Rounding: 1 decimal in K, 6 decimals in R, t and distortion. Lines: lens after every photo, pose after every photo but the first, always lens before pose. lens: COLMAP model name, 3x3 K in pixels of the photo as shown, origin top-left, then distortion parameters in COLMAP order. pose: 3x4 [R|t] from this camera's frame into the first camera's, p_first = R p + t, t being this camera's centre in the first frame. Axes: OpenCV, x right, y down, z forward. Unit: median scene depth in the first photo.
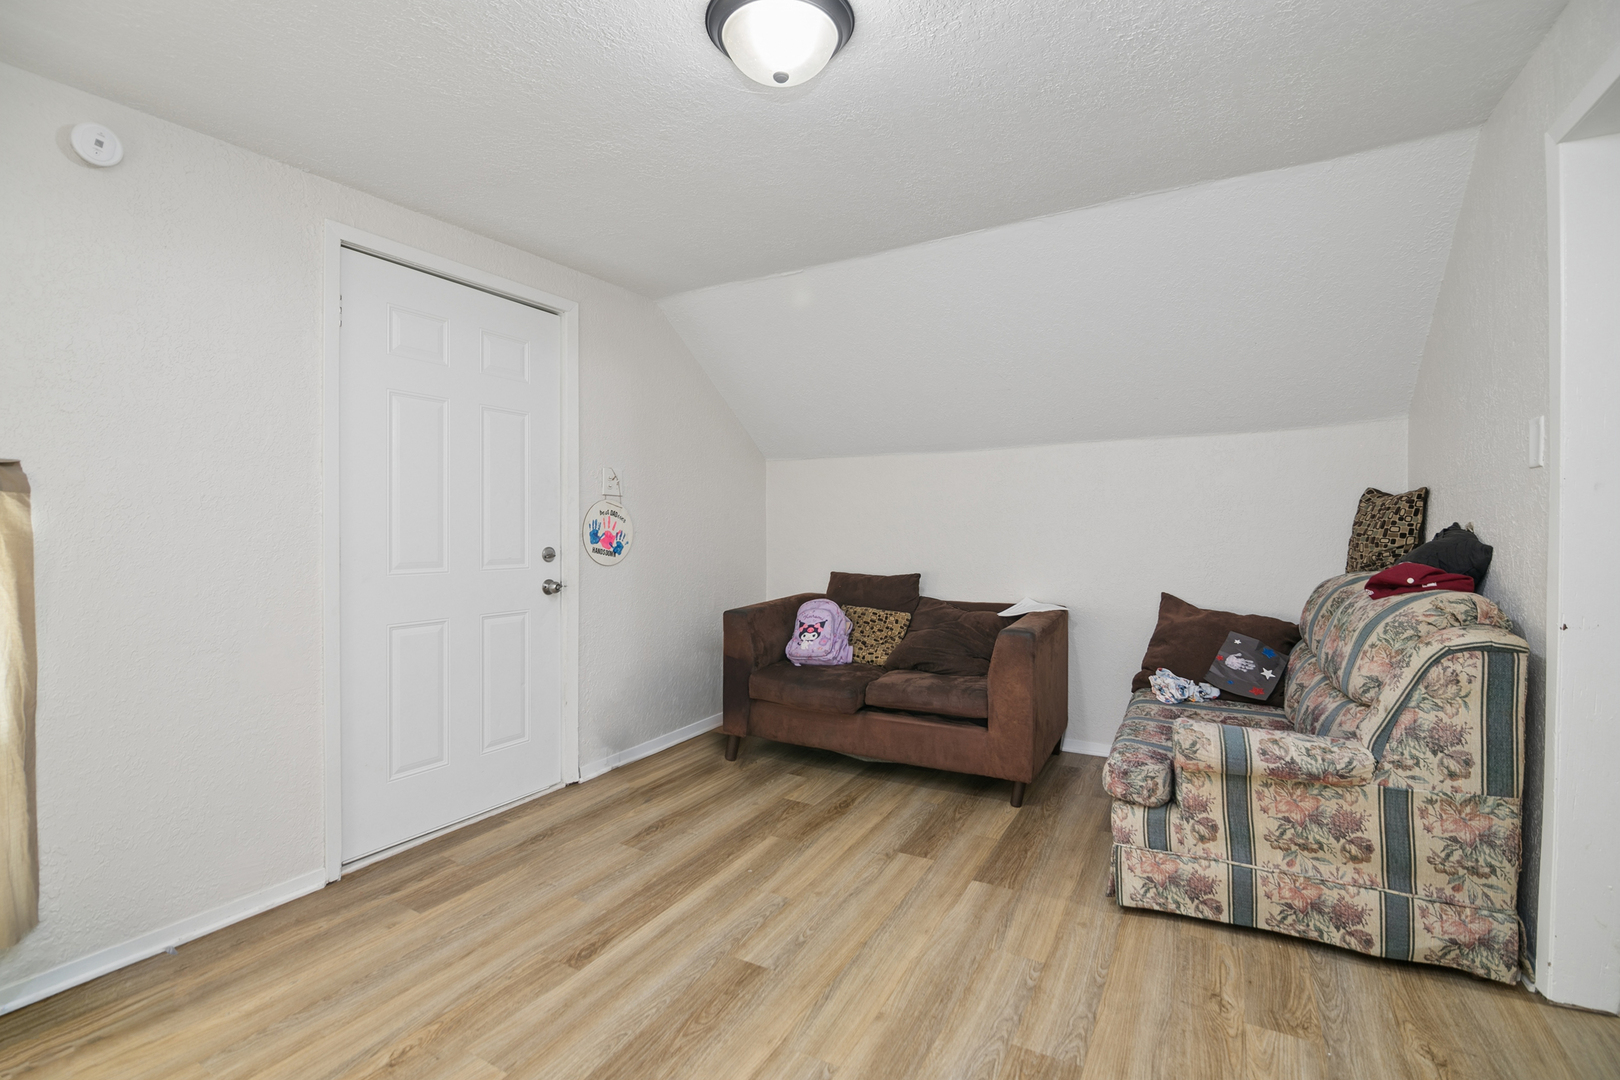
lens RADIAL K [[738.1, 0, 806.0], [0, 738.1, 533.8], [0, 0, 1]] dist [-0.018725, -0.000566]
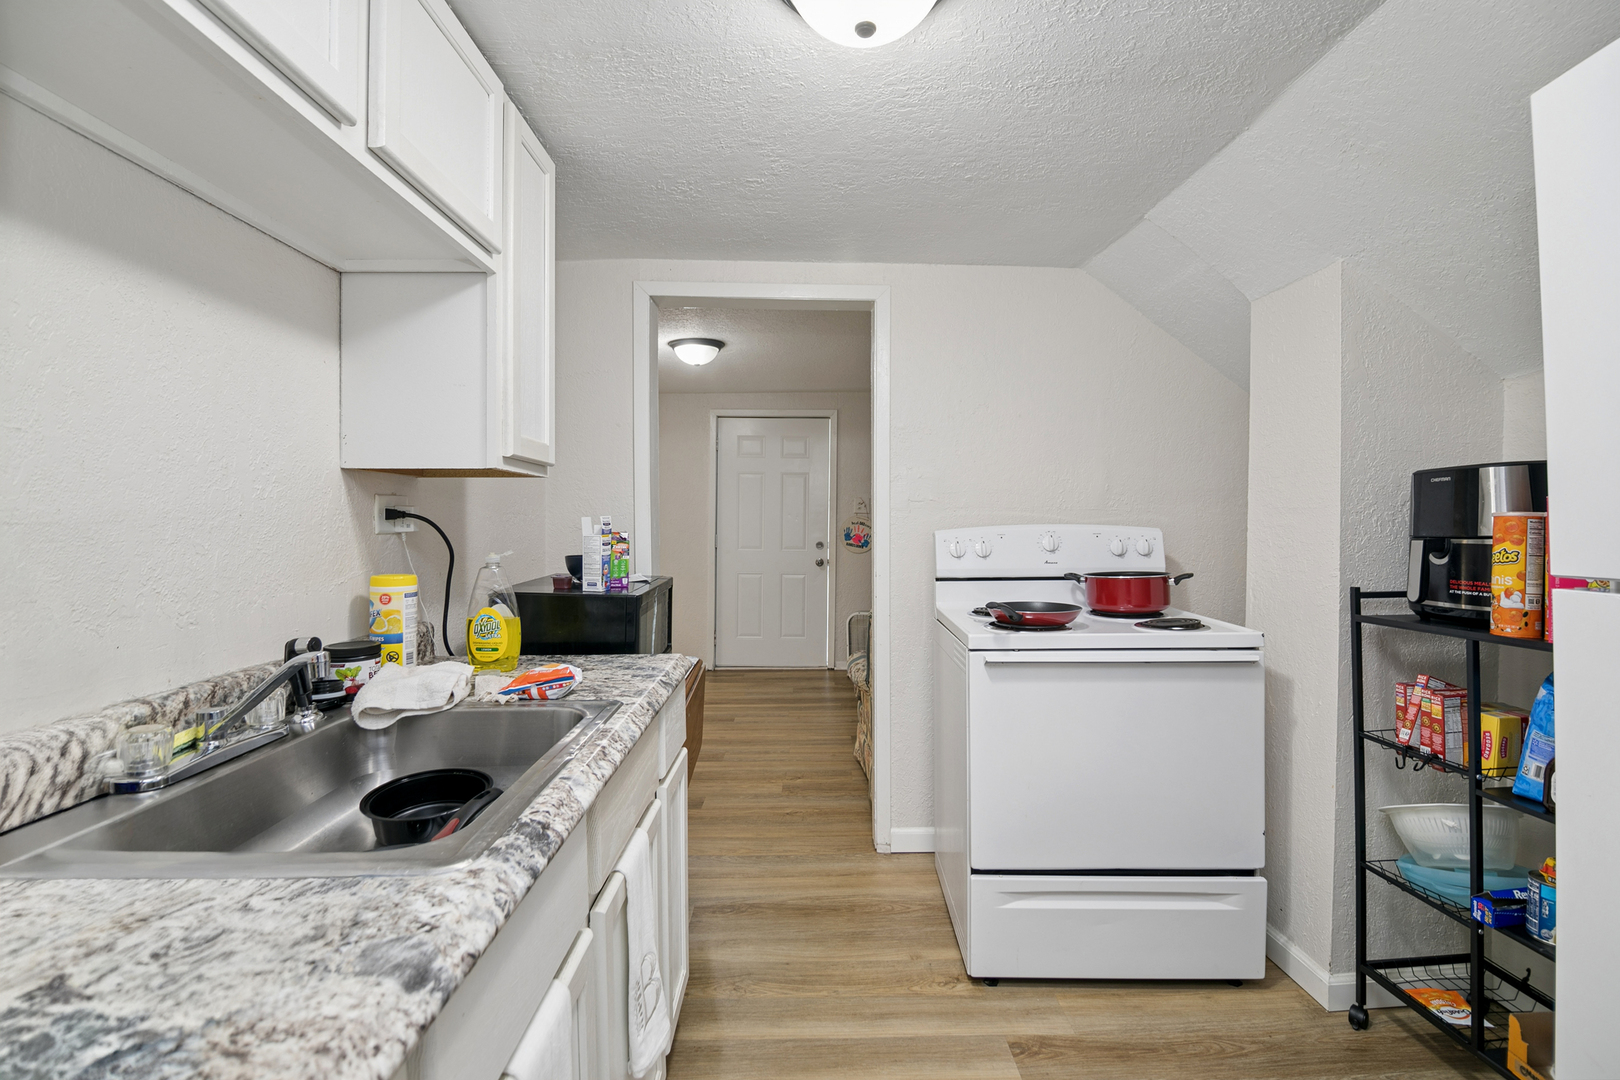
lens RADIAL K [[738.1, 0, 810.5], [0, 738.1, 531.0], [0, 0, 1]] dist [-0.018725, -0.000566]
pose [[0.494638, 0.010659, -0.869034, 1.309395], [-0.009351, 0.999932, 0.006942, -0.022475], [0.869049, 0.004692, 0.494704, 0.027315]]
